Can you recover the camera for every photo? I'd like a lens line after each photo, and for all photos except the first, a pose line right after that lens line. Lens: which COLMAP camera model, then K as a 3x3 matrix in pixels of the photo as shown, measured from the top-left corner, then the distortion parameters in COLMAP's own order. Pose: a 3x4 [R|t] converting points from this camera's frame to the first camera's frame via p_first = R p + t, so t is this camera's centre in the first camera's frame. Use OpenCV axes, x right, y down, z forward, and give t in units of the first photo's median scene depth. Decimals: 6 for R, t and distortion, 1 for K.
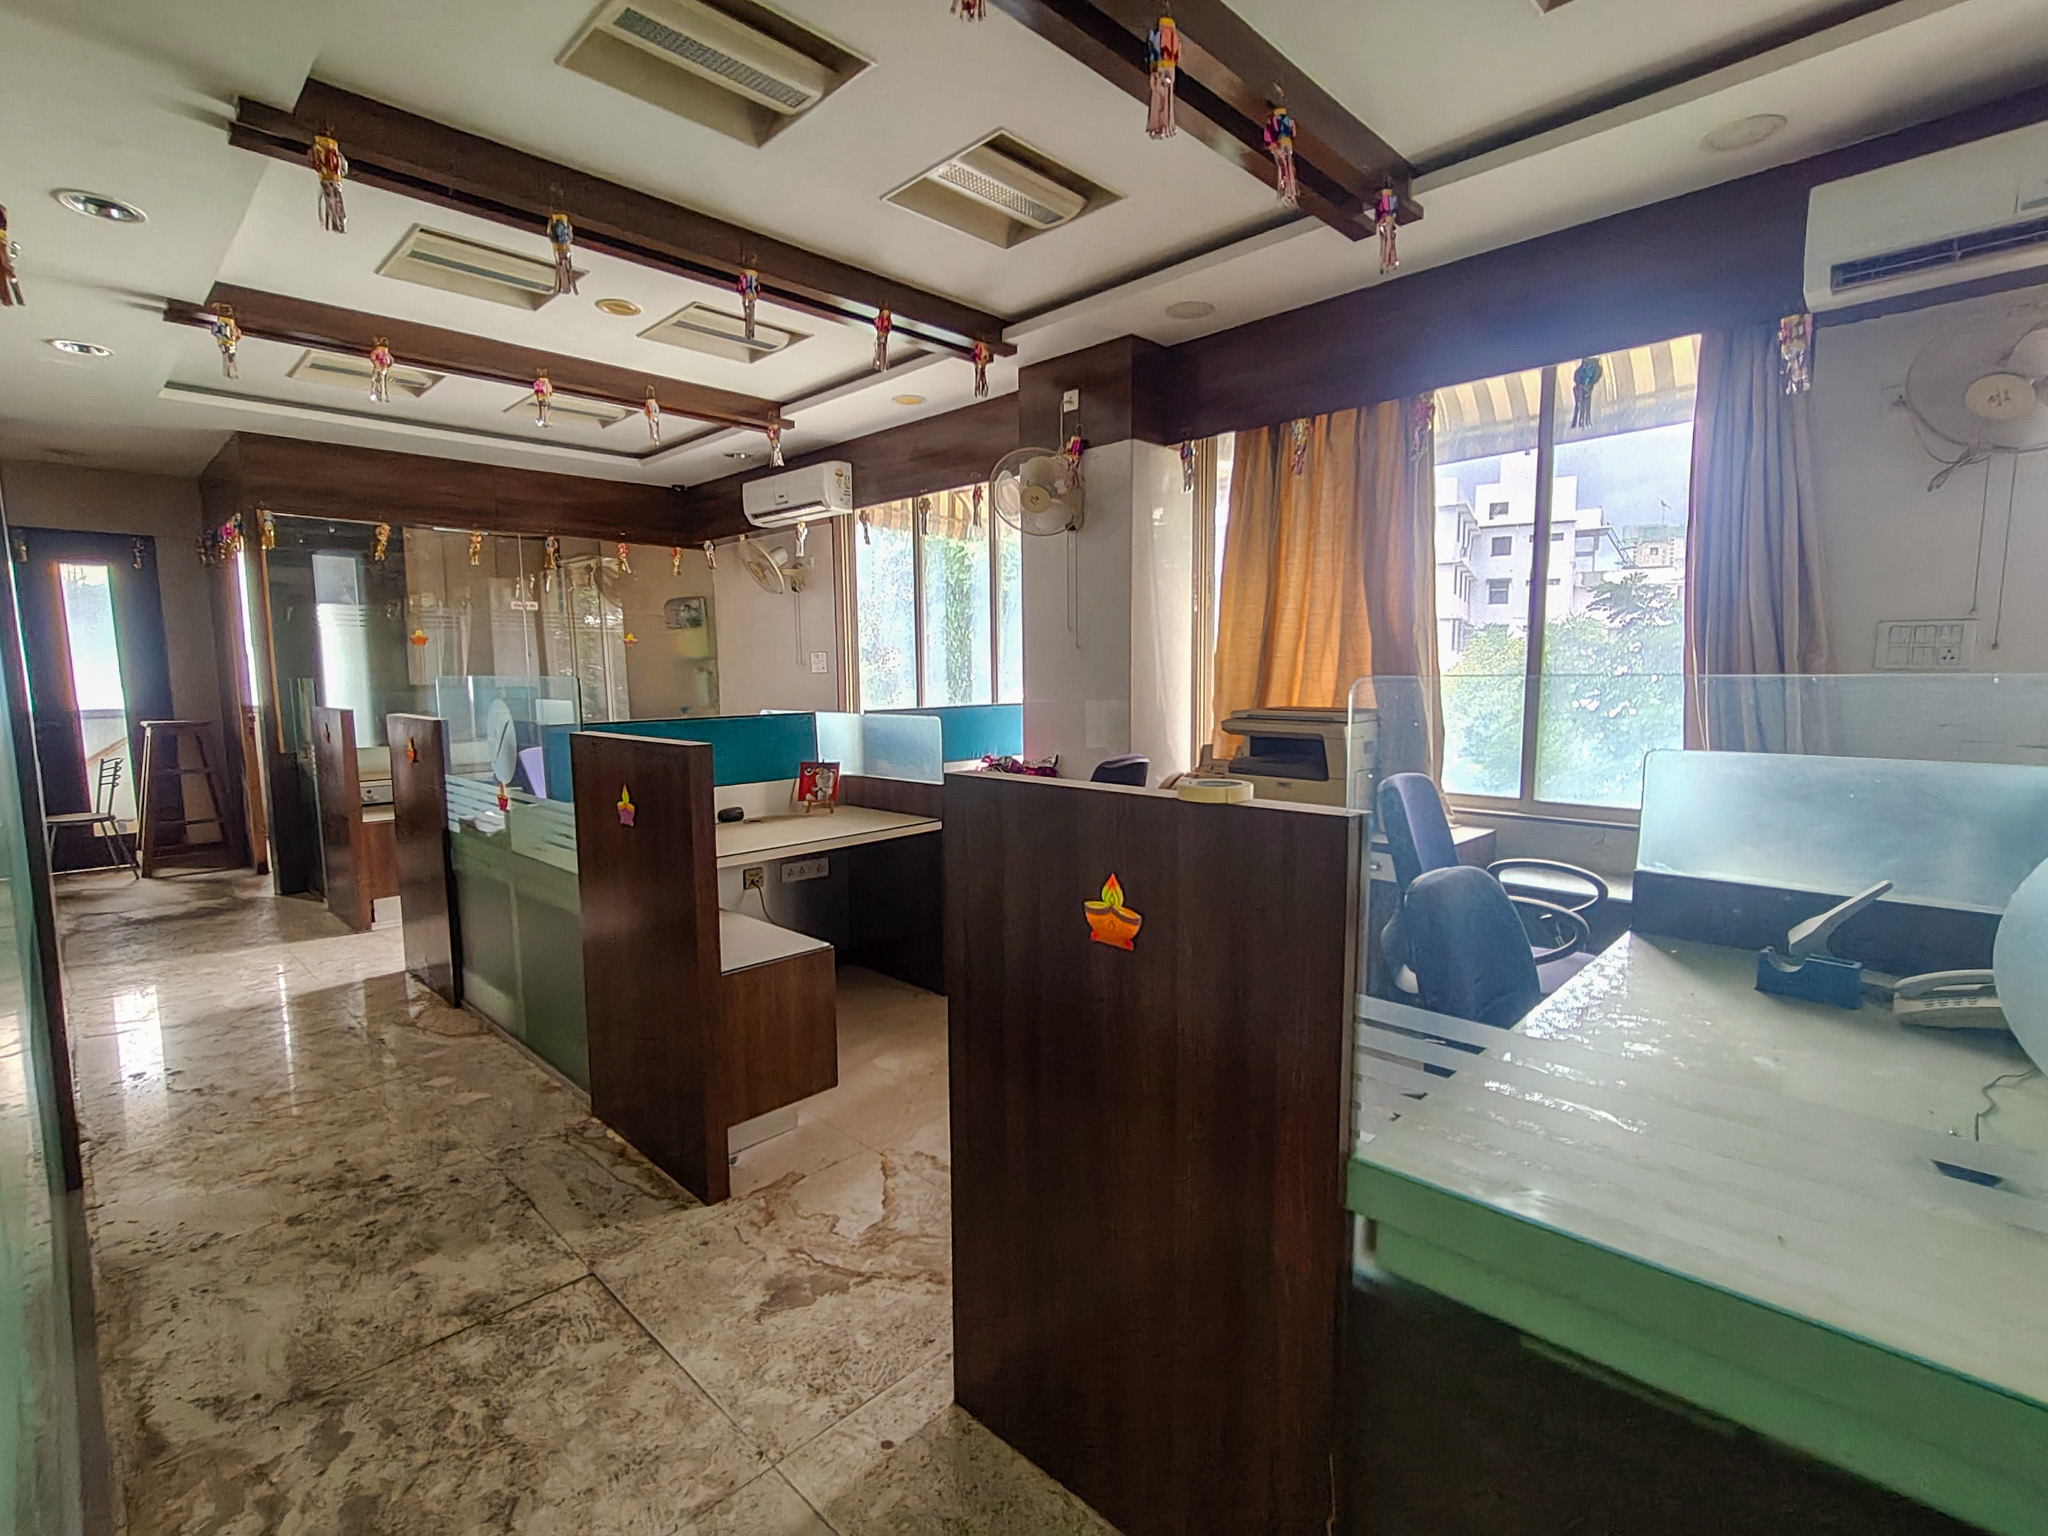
lens RADIAL K [[964.7, 0, 1023.8], [0, 964.7, 774.7], [0, 0, 1]] dist [0.010355, -0.003171]
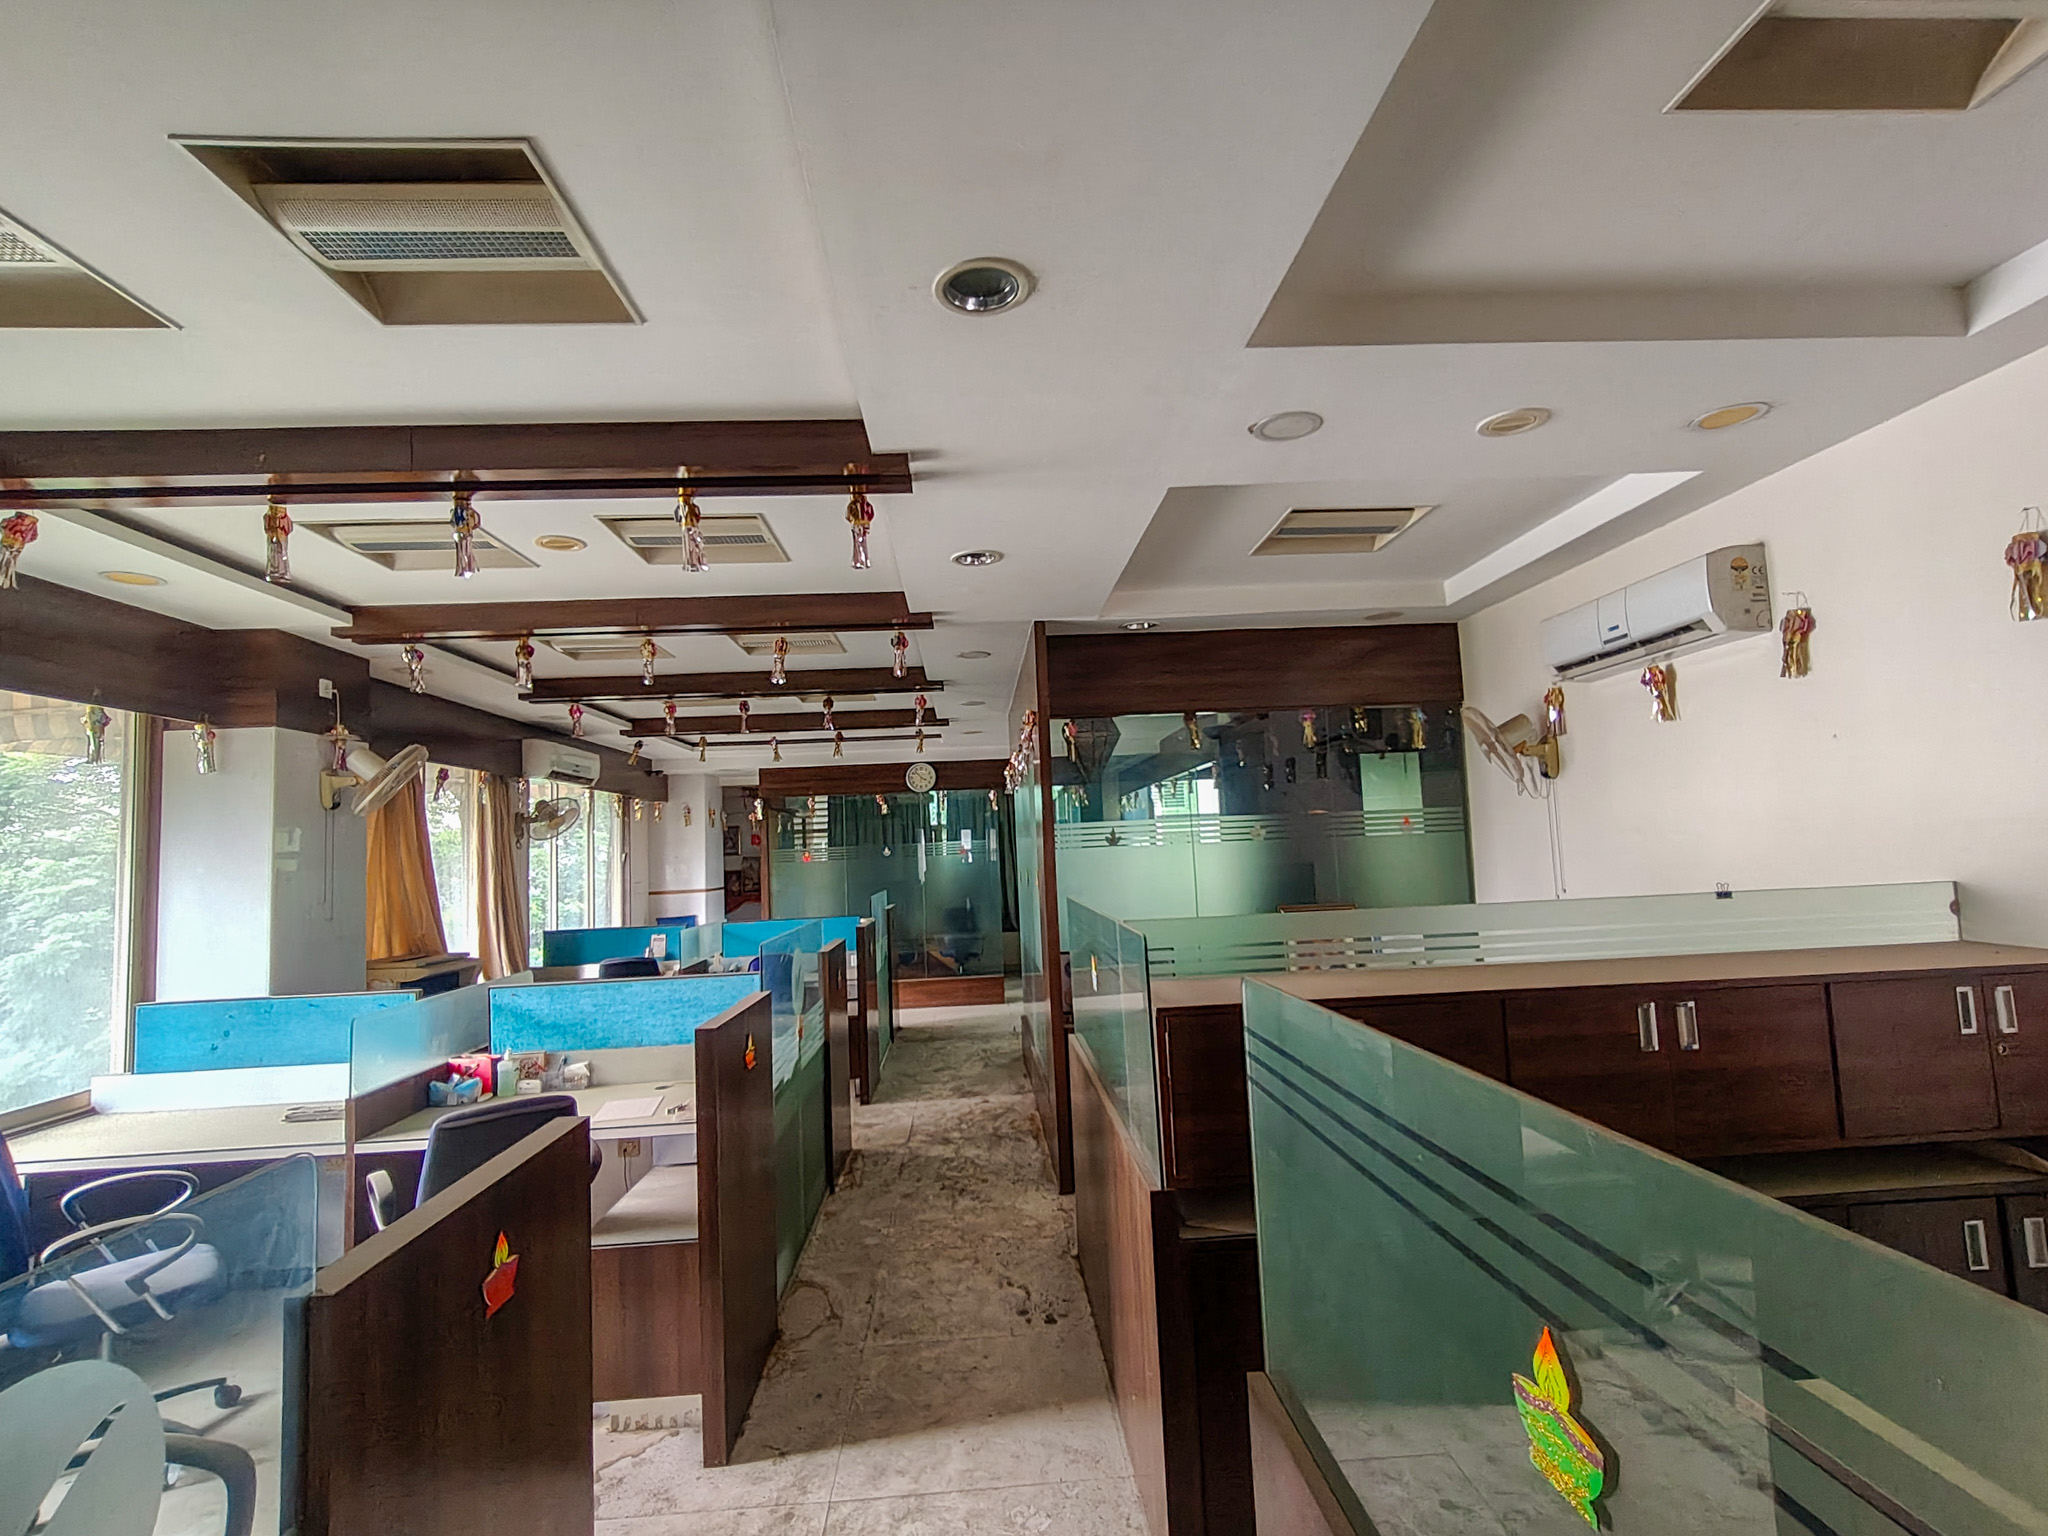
lens RADIAL K [[964.7, 0, 1023.5], [0, 964.7, 772.7], [0, 0, 1]] dist [0.010355, -0.003171]
pose [[-0.738538, 0.089138, 0.668294, -2.086859], [0.116001, 0.993240, -0.004286, -0.341604], [-0.664158, 0.074357, -0.743885, 2.225963]]
